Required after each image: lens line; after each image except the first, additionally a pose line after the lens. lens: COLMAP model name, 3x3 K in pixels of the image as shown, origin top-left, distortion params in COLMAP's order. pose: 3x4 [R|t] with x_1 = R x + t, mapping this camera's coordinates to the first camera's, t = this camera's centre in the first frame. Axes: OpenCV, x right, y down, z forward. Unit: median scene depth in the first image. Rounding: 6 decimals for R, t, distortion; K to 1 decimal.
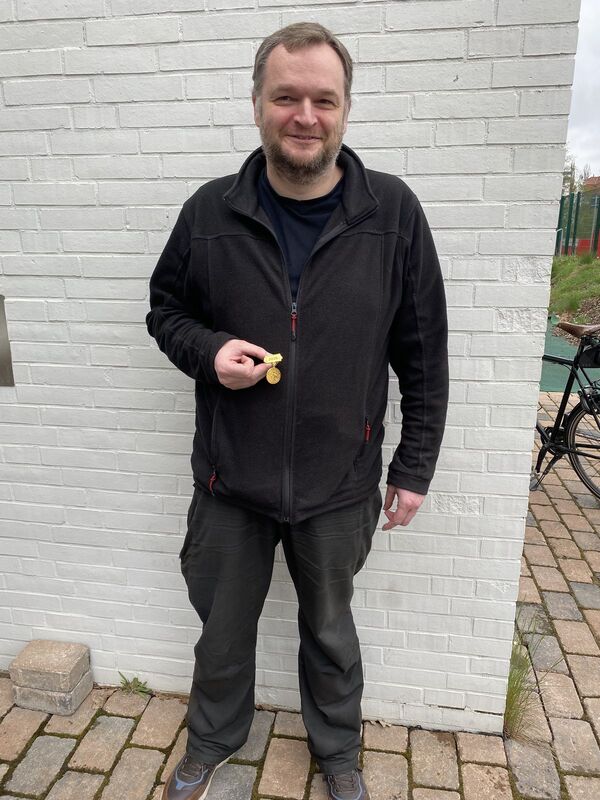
lens RADIAL K [[610.1, 0, 304.0], [0, 610.1, 405.7], [0, 0, 1]] dist [0.012751, -0.014522]
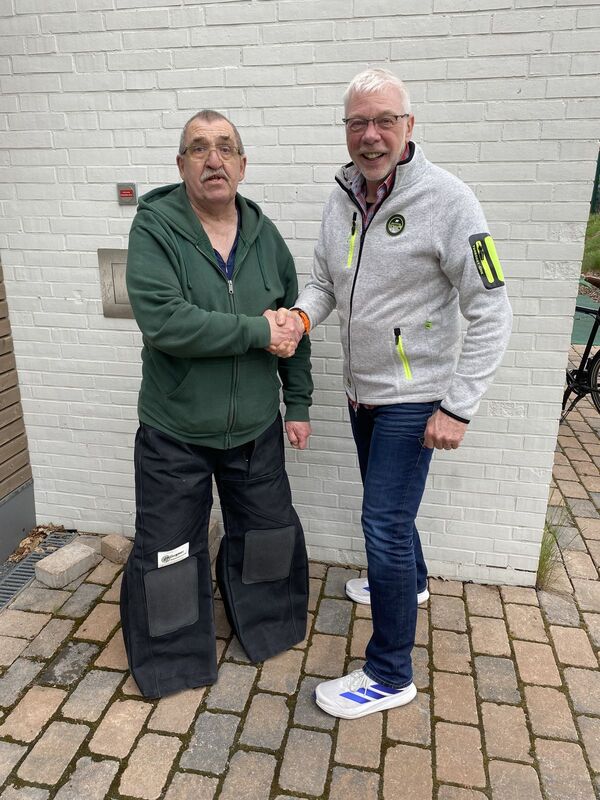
lens RADIAL K [[610.1, 0, 294.3], [0, 610.1, 392.9], [0, 0, 1]] dist [0.012751, -0.014522]
pose [[0.999094, 0.011873, -0.040871, -0.155548], [-0.010026, 0.998933, 0.045092, 0.067758], [0.041363, -0.044641, 0.998146, -0.340476]]
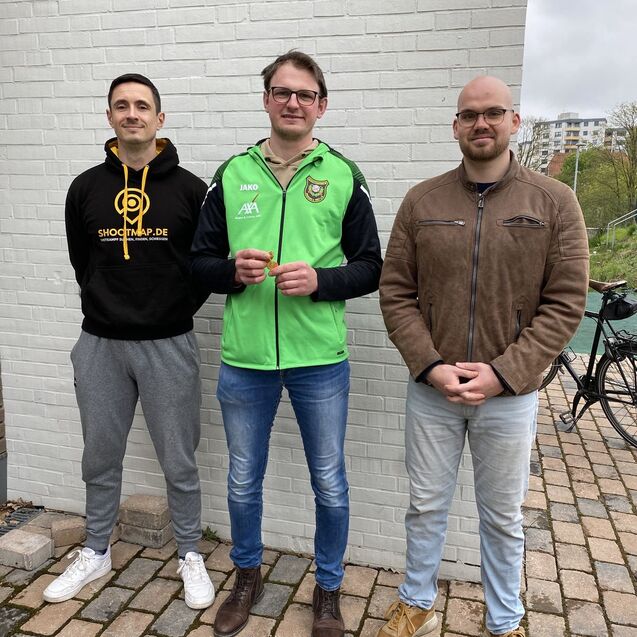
lens RADIAL K [[648.5, 0, 325.8], [0, 648.5, 317.8], [0, 0, 1]] dist [0.002879, 0.000000]
pose [[0.993812, 0.036687, -0.104840, 0.120162], [-0.046725, 0.994385, -0.094953, 0.136336], [0.100768, 0.099264, 0.989946, -0.458477]]
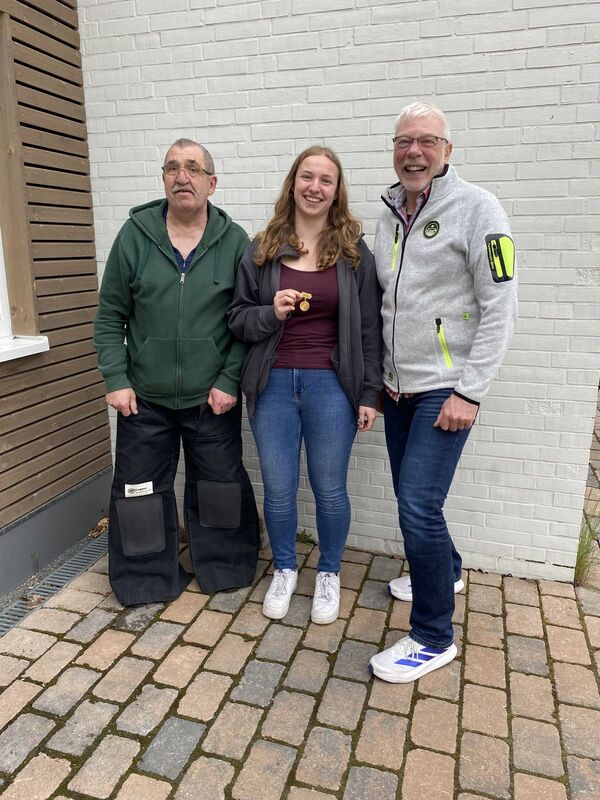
lens RADIAL K [[610.1, 0, 293.1], [0, 610.1, 394.8], [0, 0, 1]] dist [0.012751, -0.014522]
pose [[0.988090, 0.035838, -0.149648, -0.113480], [-0.039049, 0.999065, -0.018577, 0.175432], [0.148842, 0.024200, 0.988565, -0.488295]]
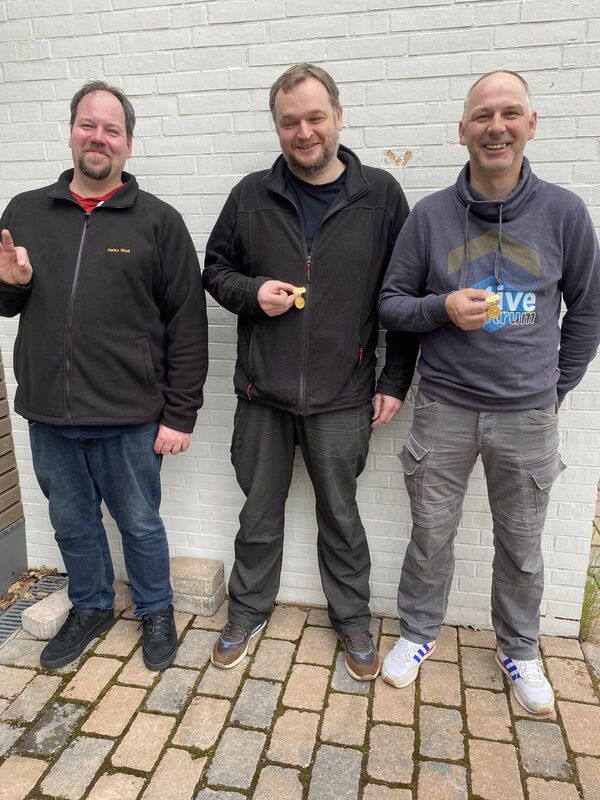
lens RADIAL K [[610.1, 0, 297.8], [0, 610.1, 402.1], [0, 0, 1]] dist [0.012751, -0.014522]
pose [[0.998366, 0.003309, -0.057048, -0.158685], [-0.003425, 0.999992, -0.001932, 0.092837], [0.057041, 0.002124, 0.998370, -0.219836]]
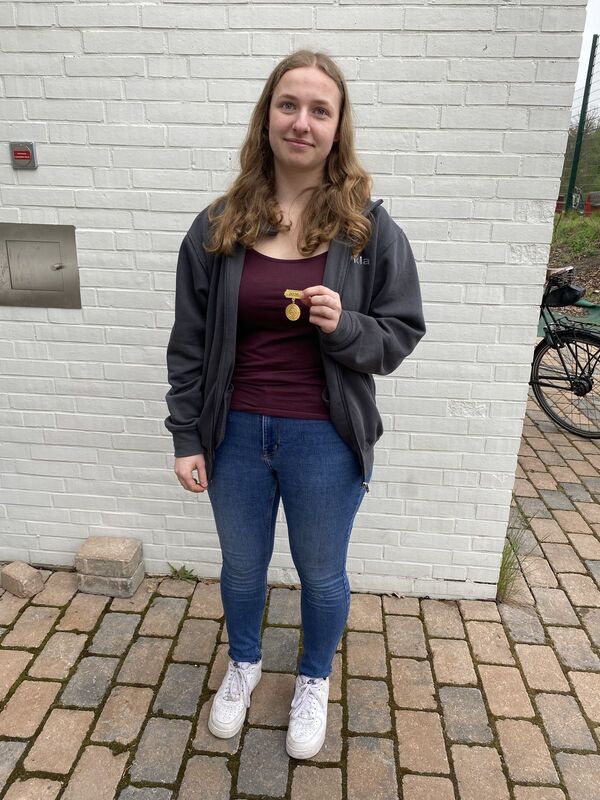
lens RADIAL K [[610.1, 0, 297.4], [0, 610.1, 392.5], [0, 0, 1]] dist [0.012751, -0.014522]
pose [[0.996794, -0.001911, 0.079994, -0.175971], [-0.002749, 0.998306, 0.058114, 0.057951], [-0.079969, -0.058147, 0.995100, -0.165624]]
